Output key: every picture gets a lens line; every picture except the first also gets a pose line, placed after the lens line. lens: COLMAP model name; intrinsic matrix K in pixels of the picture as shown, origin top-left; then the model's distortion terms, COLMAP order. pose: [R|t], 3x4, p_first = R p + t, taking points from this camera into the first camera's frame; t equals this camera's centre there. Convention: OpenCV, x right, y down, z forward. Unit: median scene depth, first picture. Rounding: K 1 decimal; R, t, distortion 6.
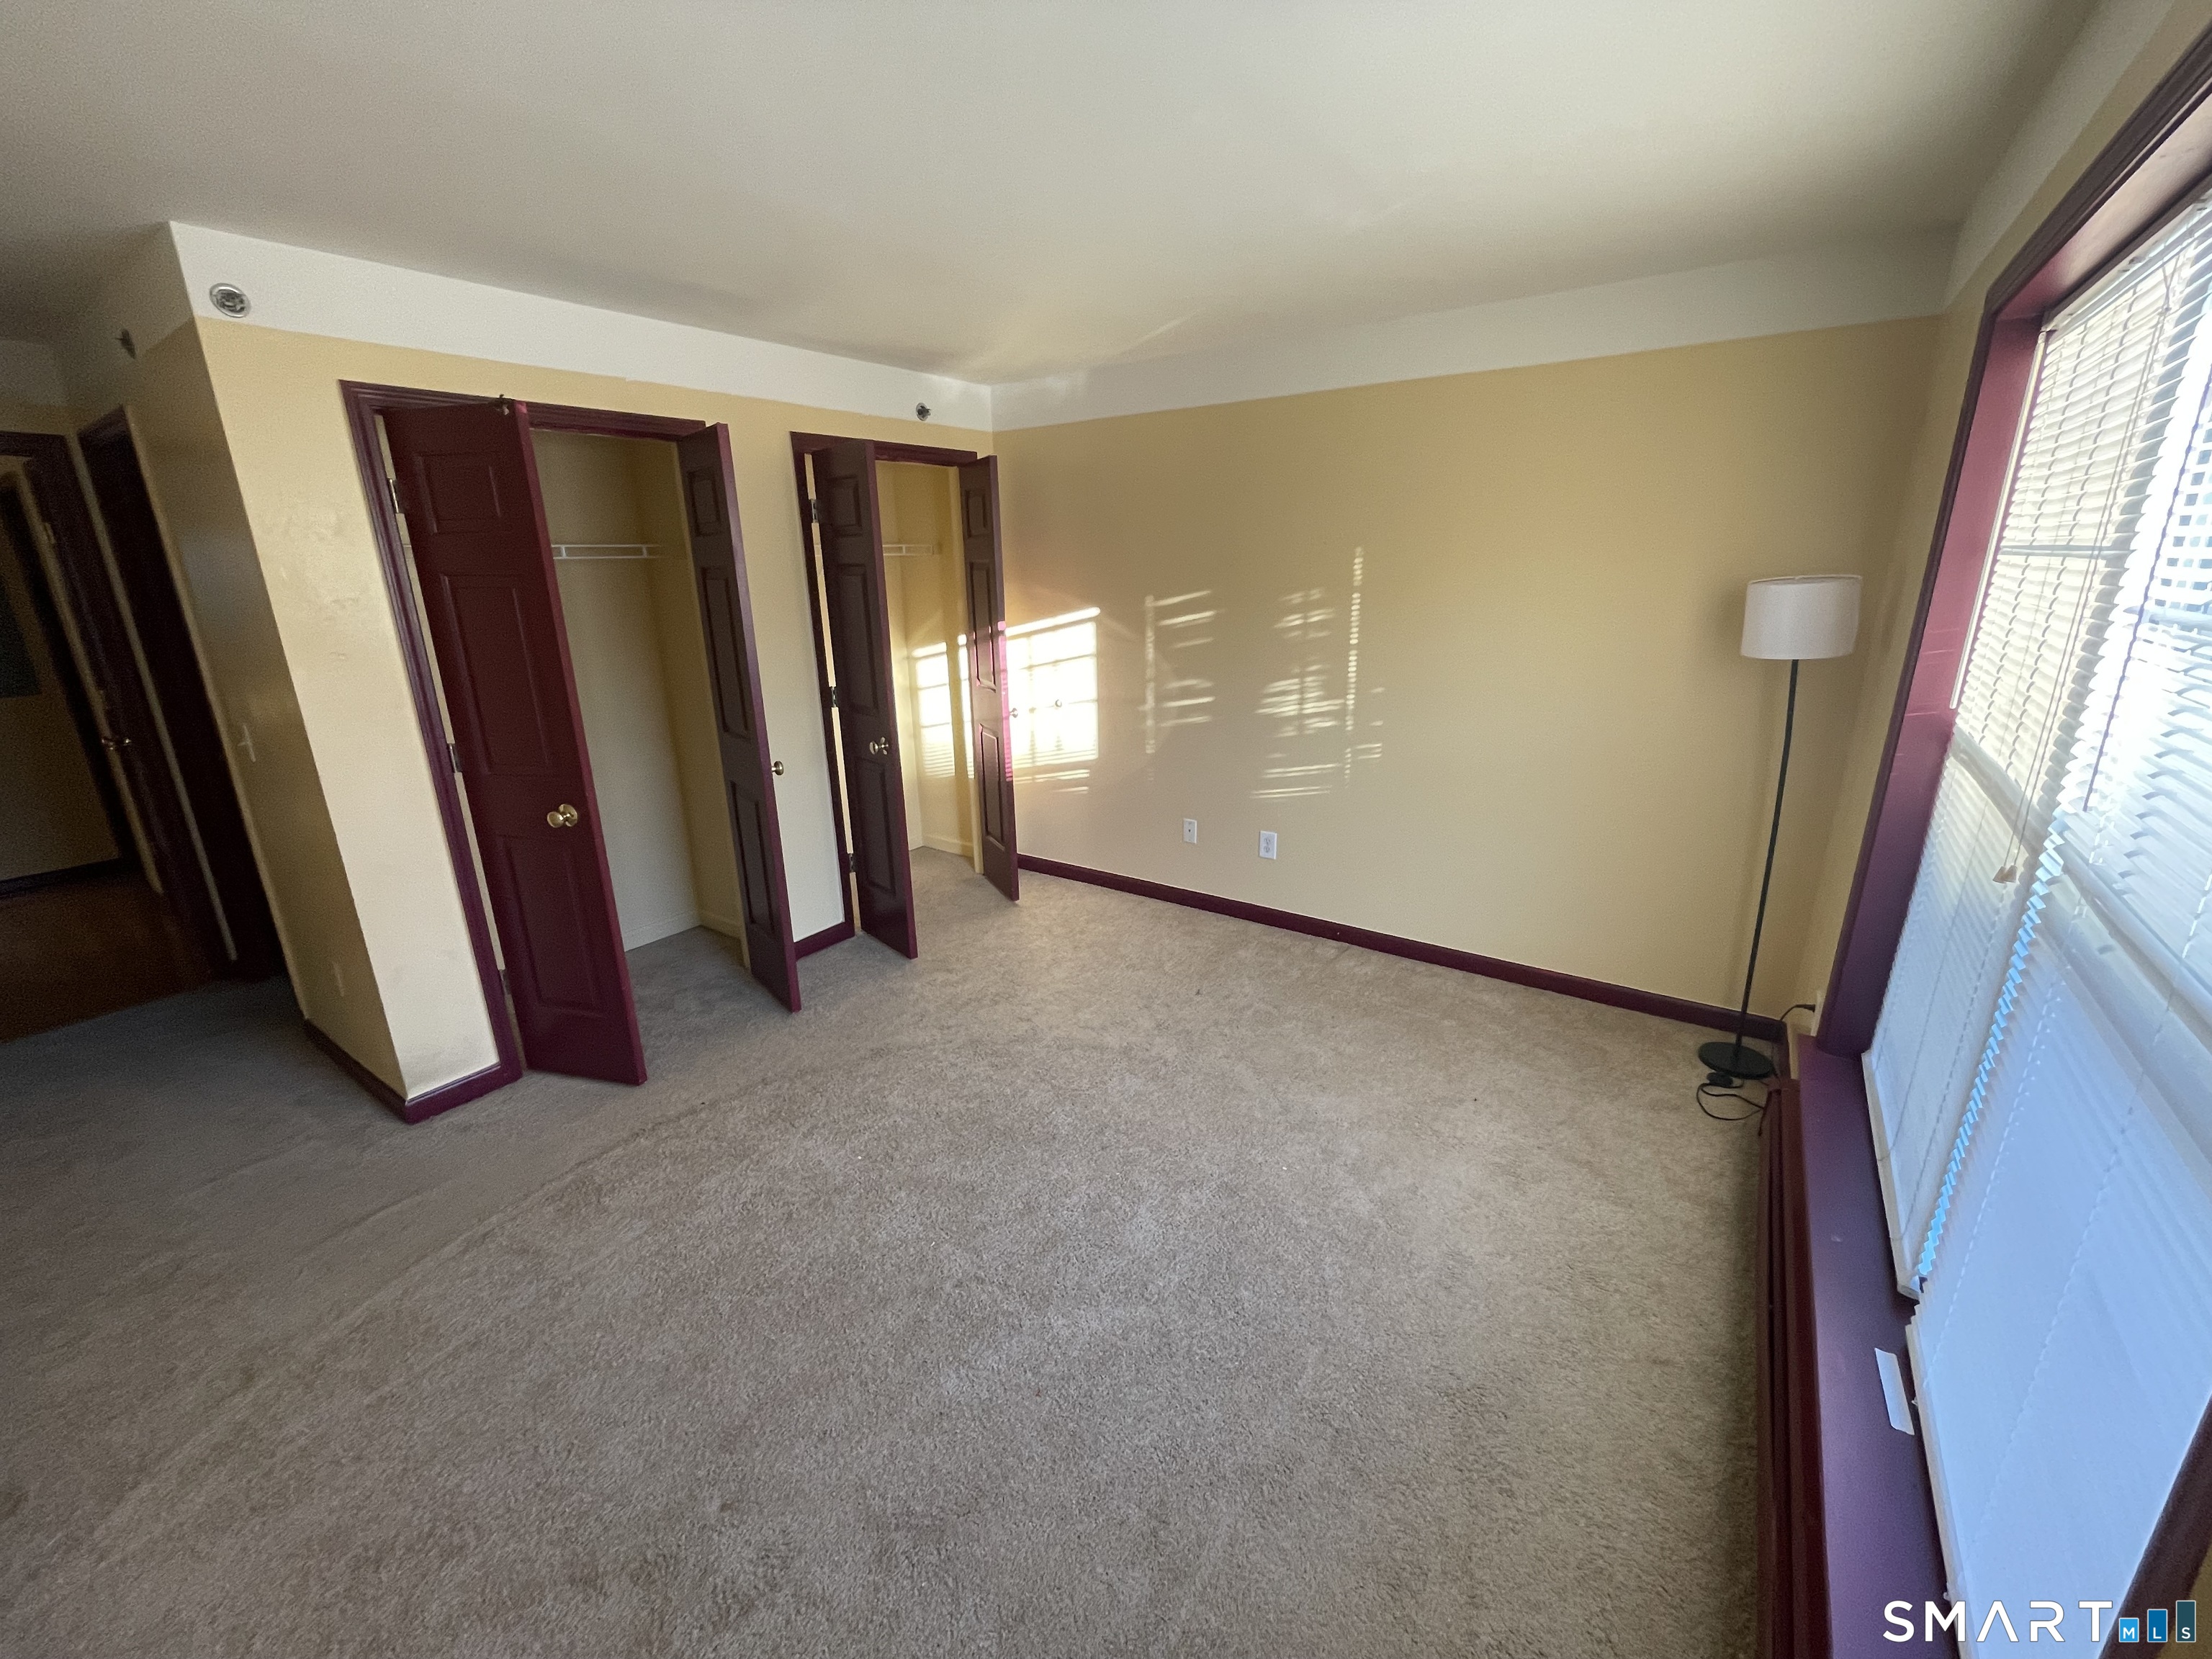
lens RADIAL K [[895.4, 0, 1106.0], [0, 895.4, 829.5], [0, 0, 1]] dist [-0.001817, -0.000208]
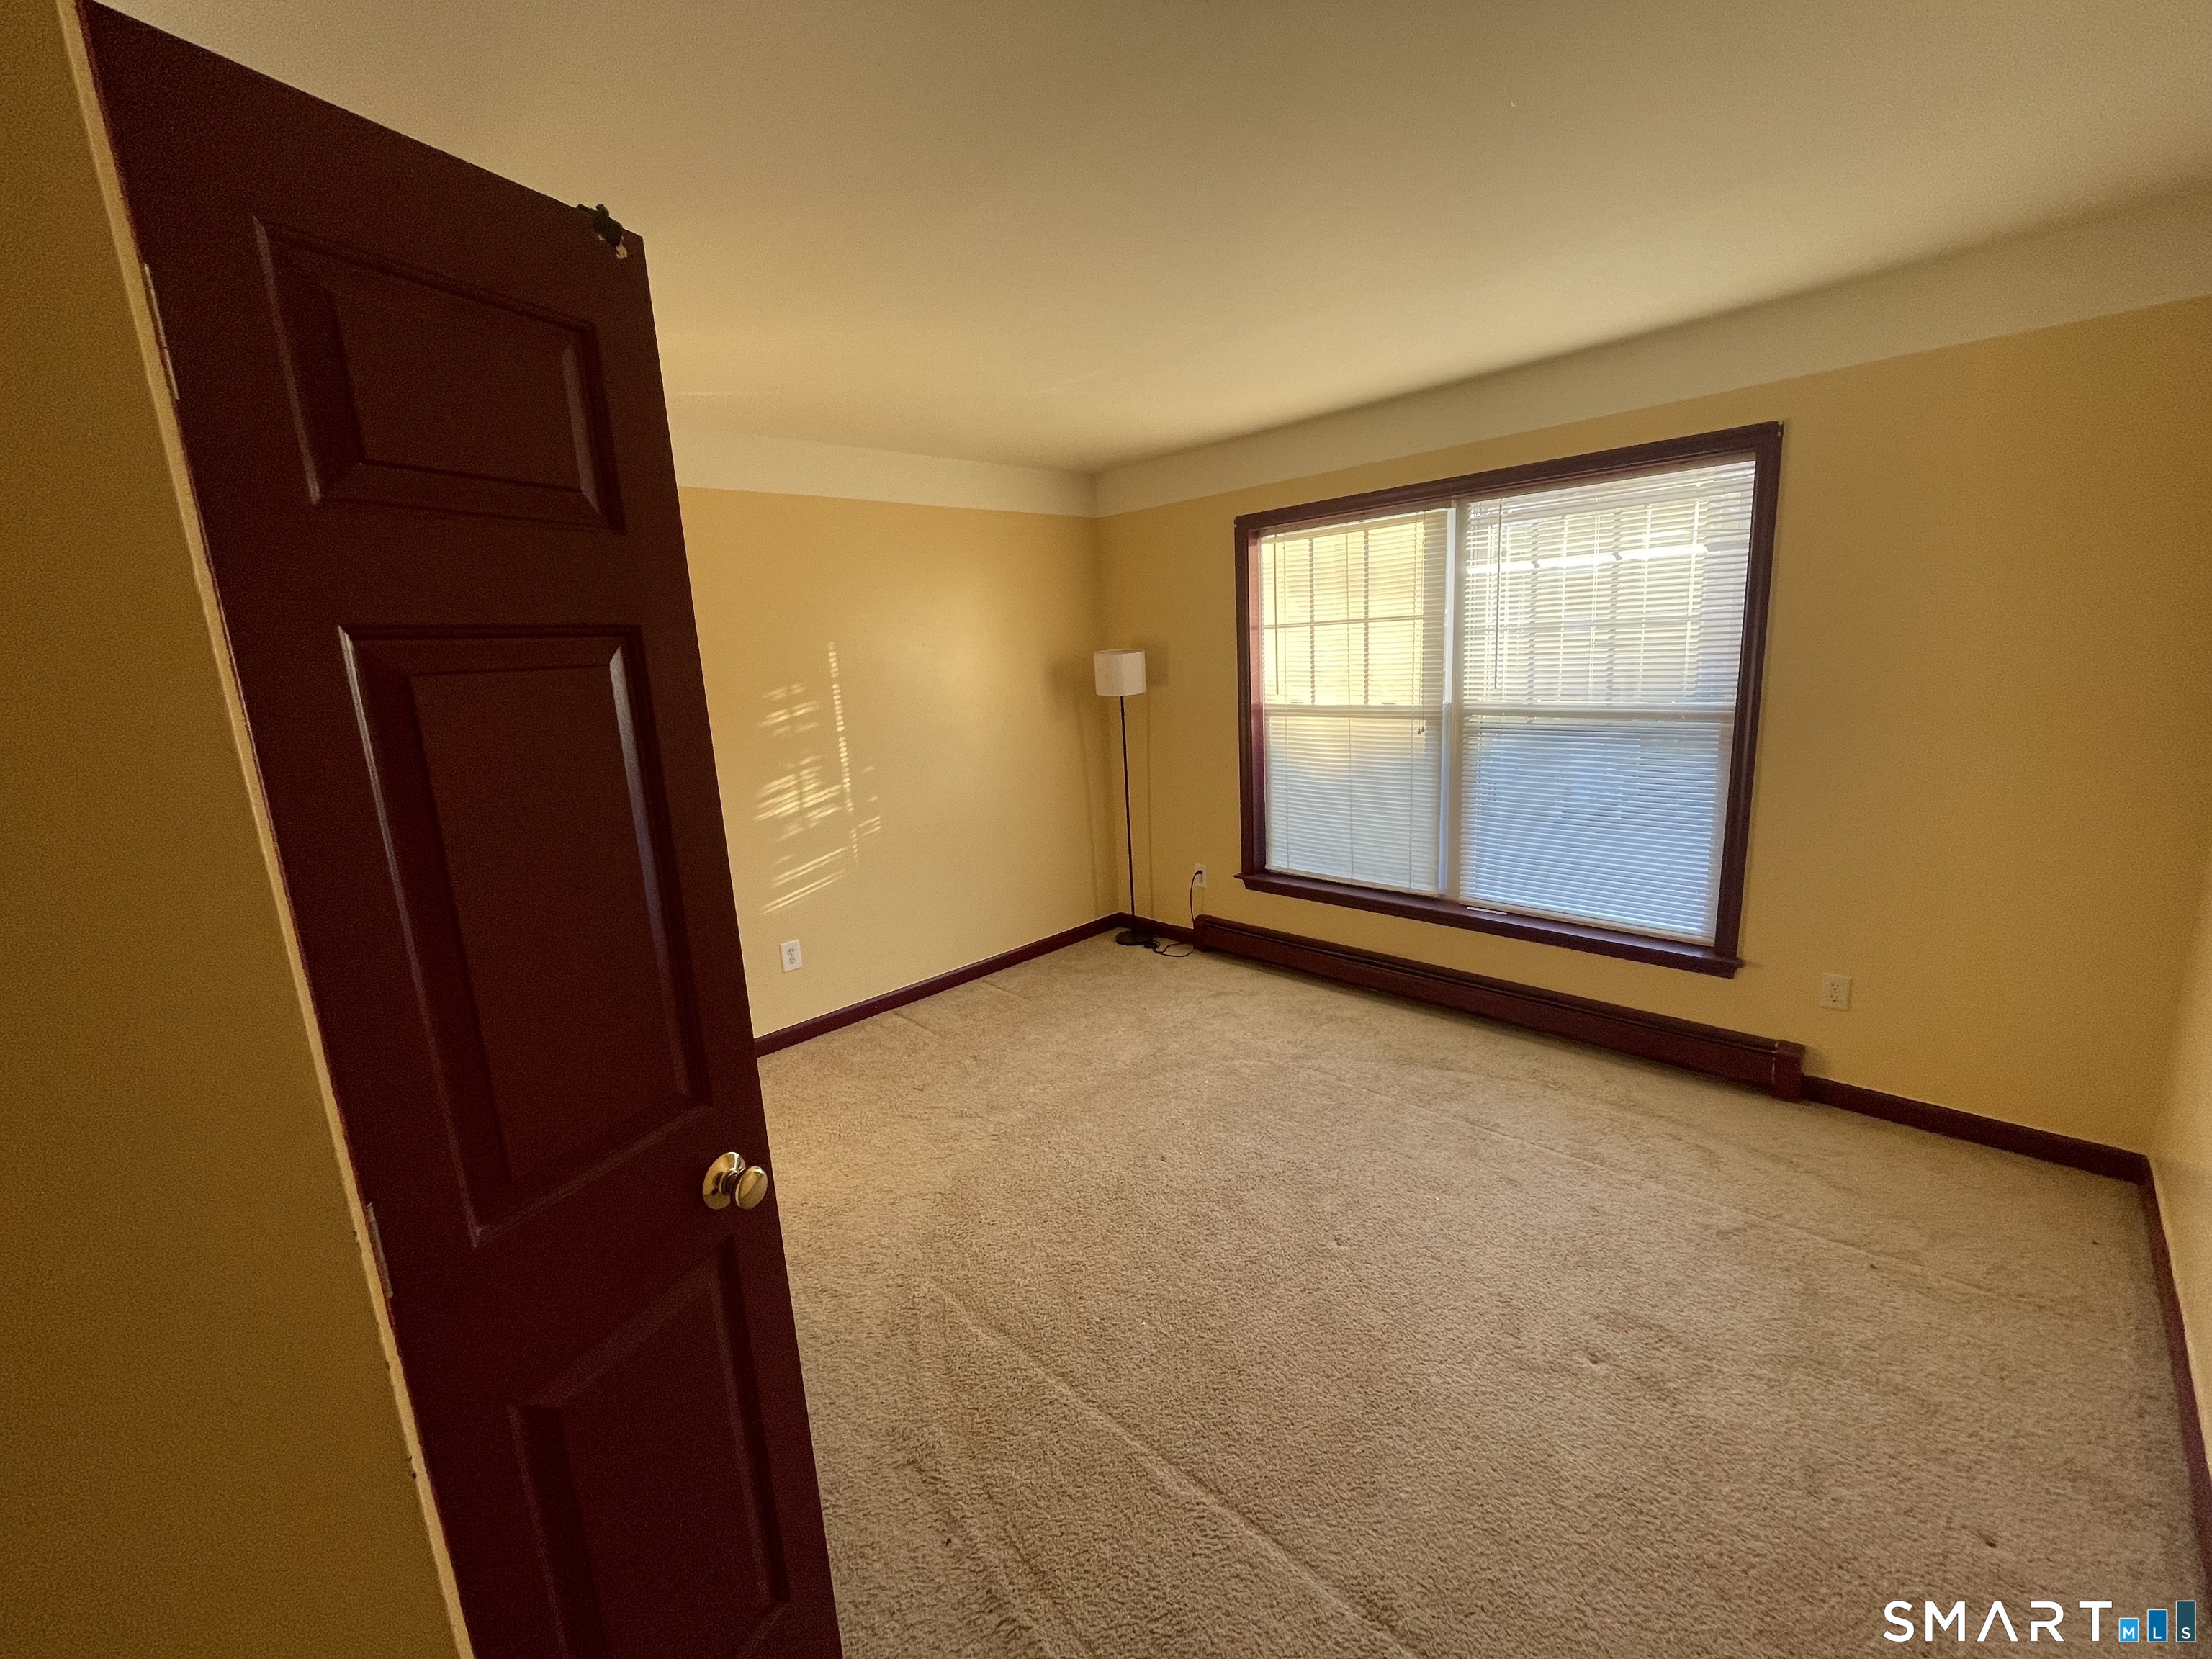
lens RADIAL K [[895.4, 0, 1106.0], [0, 895.4, 829.5], [0, 0, 1]] dist [-0.001817, -0.000208]
pose [[0.181433, -0.195663, 0.963742, -0.691009], [0.334300, 0.933915, 0.126672, -0.124662], [-0.924838, 0.299196, 0.234853, 0.483990]]
